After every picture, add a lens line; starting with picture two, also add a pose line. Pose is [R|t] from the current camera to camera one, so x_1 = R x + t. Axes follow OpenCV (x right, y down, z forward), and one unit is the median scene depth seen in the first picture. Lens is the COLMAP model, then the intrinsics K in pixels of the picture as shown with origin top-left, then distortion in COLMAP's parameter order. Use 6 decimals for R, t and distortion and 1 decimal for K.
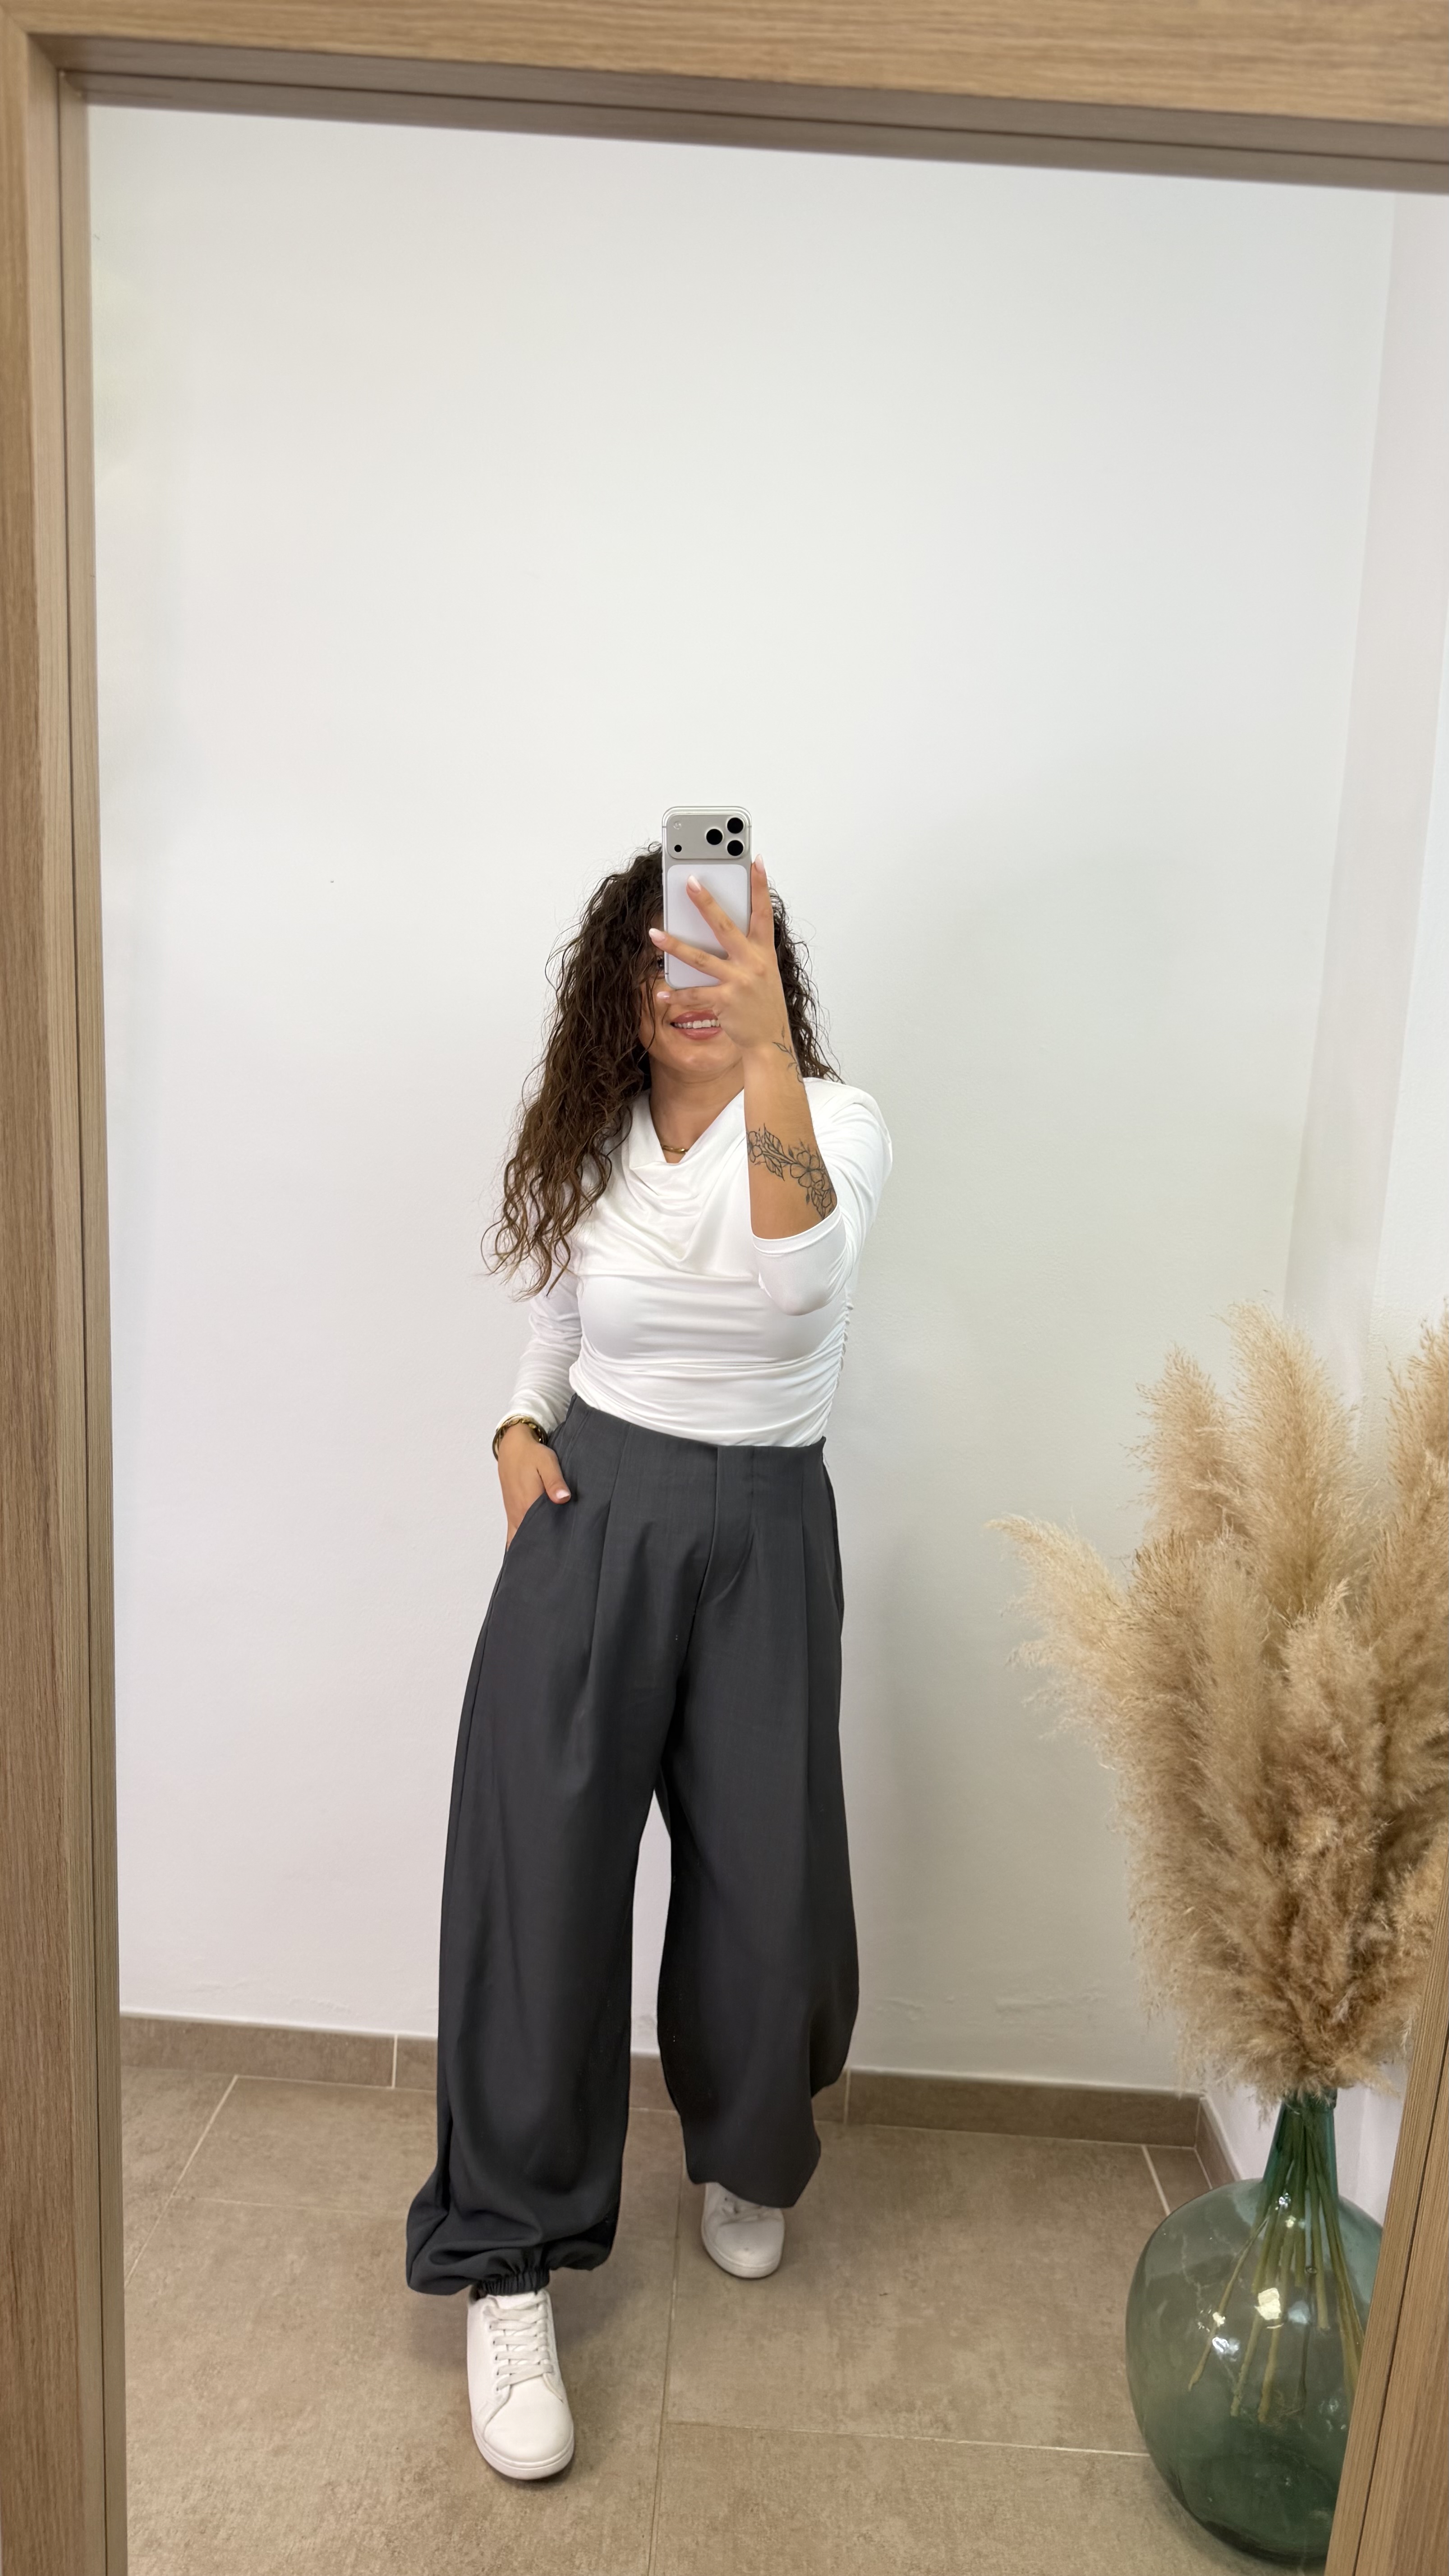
lens RADIAL K [[1634.5, 0, 712.4], [0, 1634.5, 1278.2], [0, 0, 1]] dist [0.022241, -0.003223]
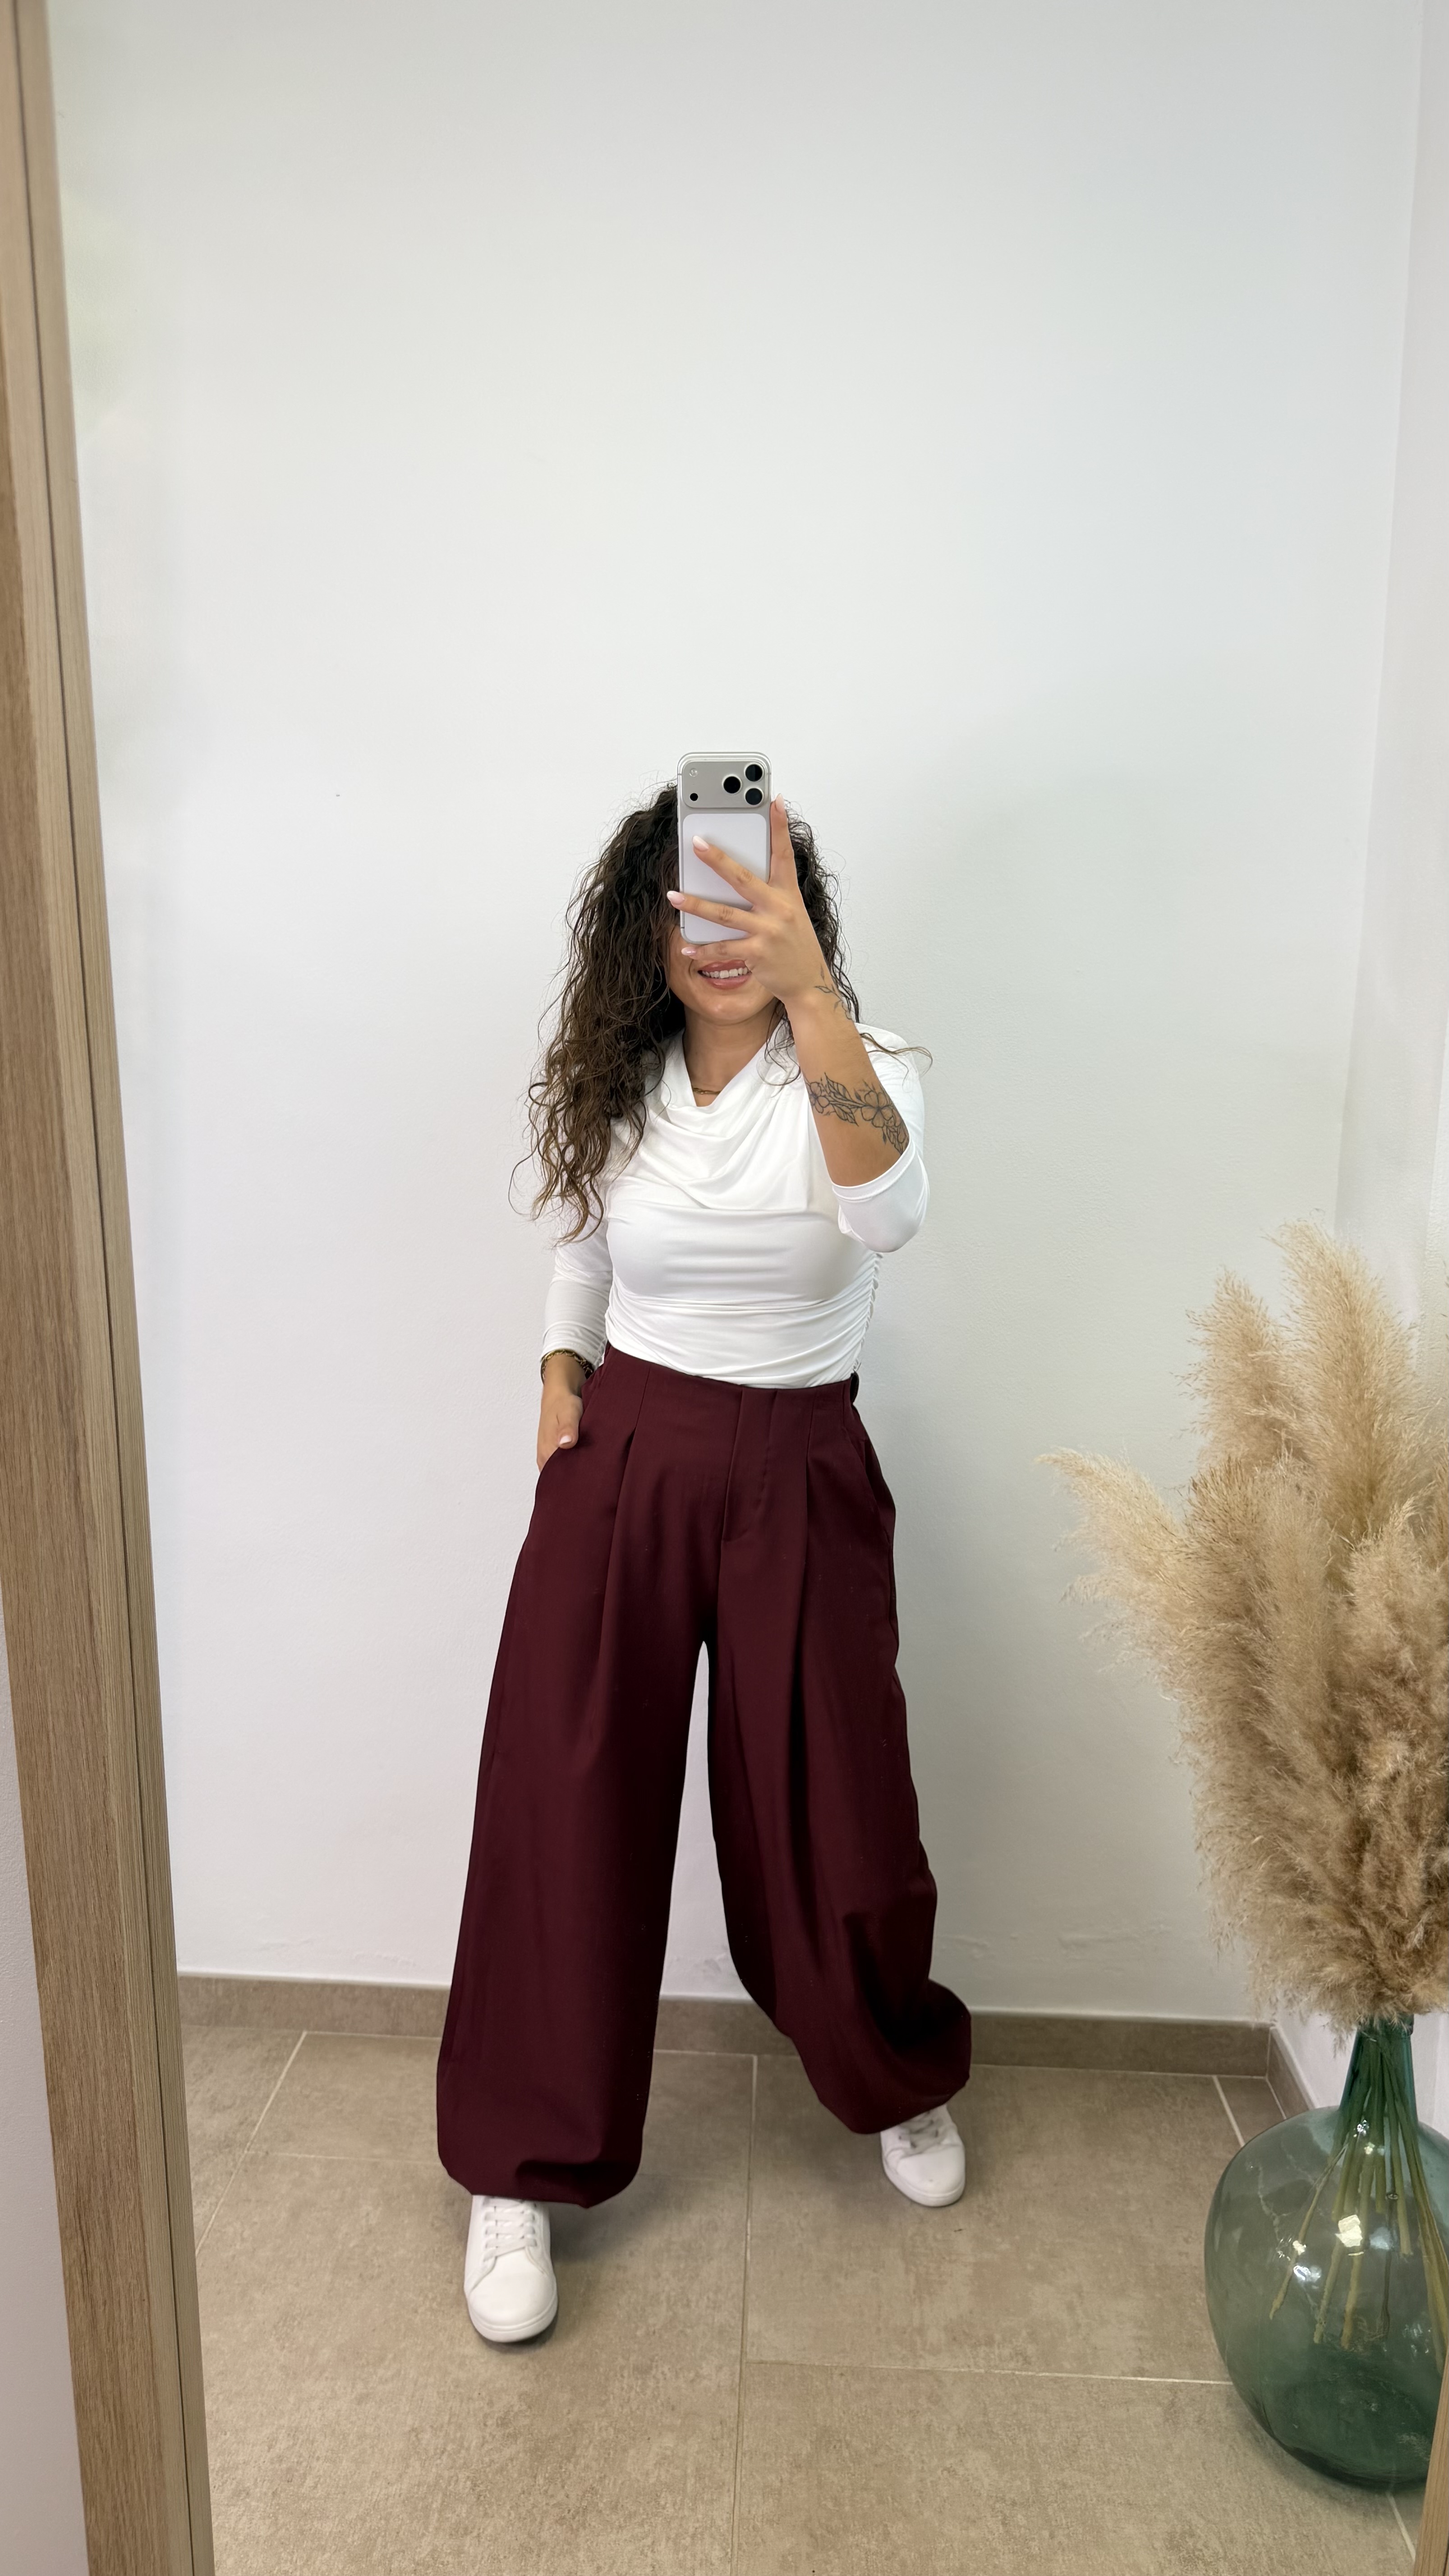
lens RADIAL K [[1627.3, 0, 718.8], [0, 1627.3, 1278.9], [0, 0, 1]] dist [0.026934, -0.005141]
pose [[0.999168, -0.036258, -0.018688, -0.001930], [0.036749, 0.998969, 0.026644, 0.010606], [0.017703, -0.027309, 0.999470, 0.022165]]
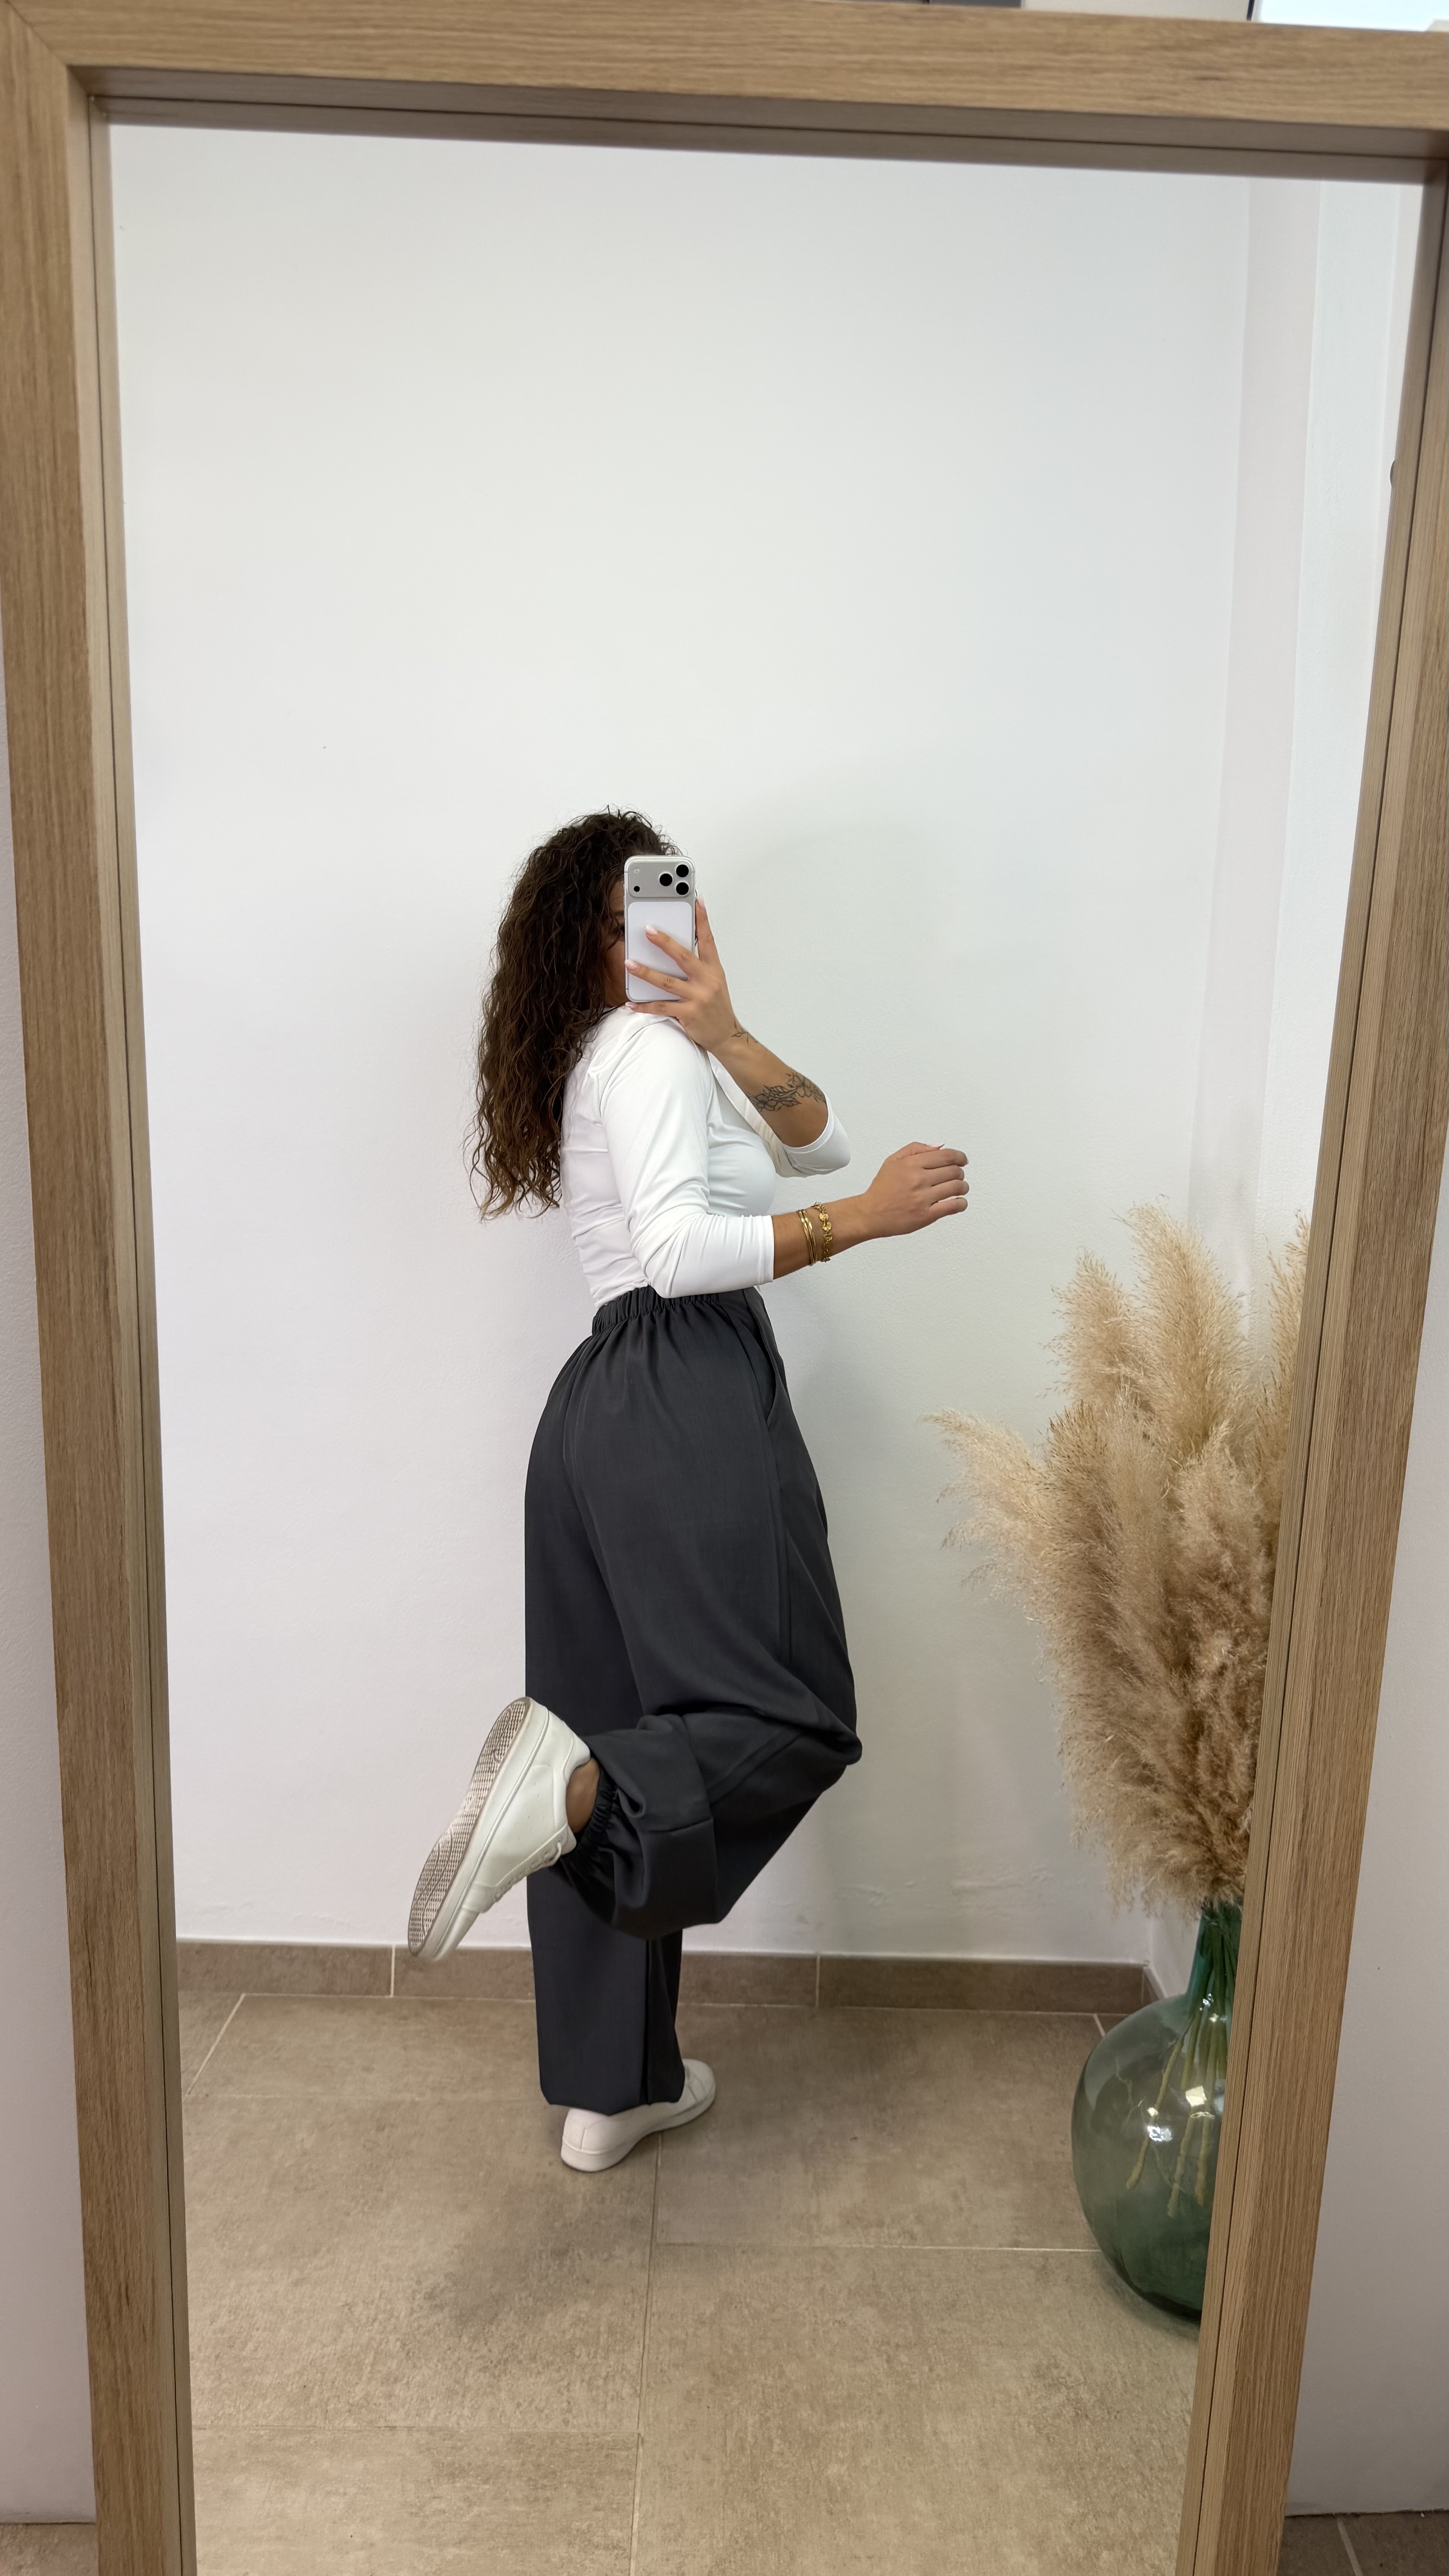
lens RADIAL K [[1660.2, 0, 737.2], [0, 1660.2, 1308.4], [0, 0, 1]] dist [0.041233, -0.008008]
pose [[0.998732, -0.035170, 0.036034, 0.007526], [0.035863, 0.999181, -0.018765, 0.103741], [-0.035344, 0.020033, 0.999174, -0.126268]]
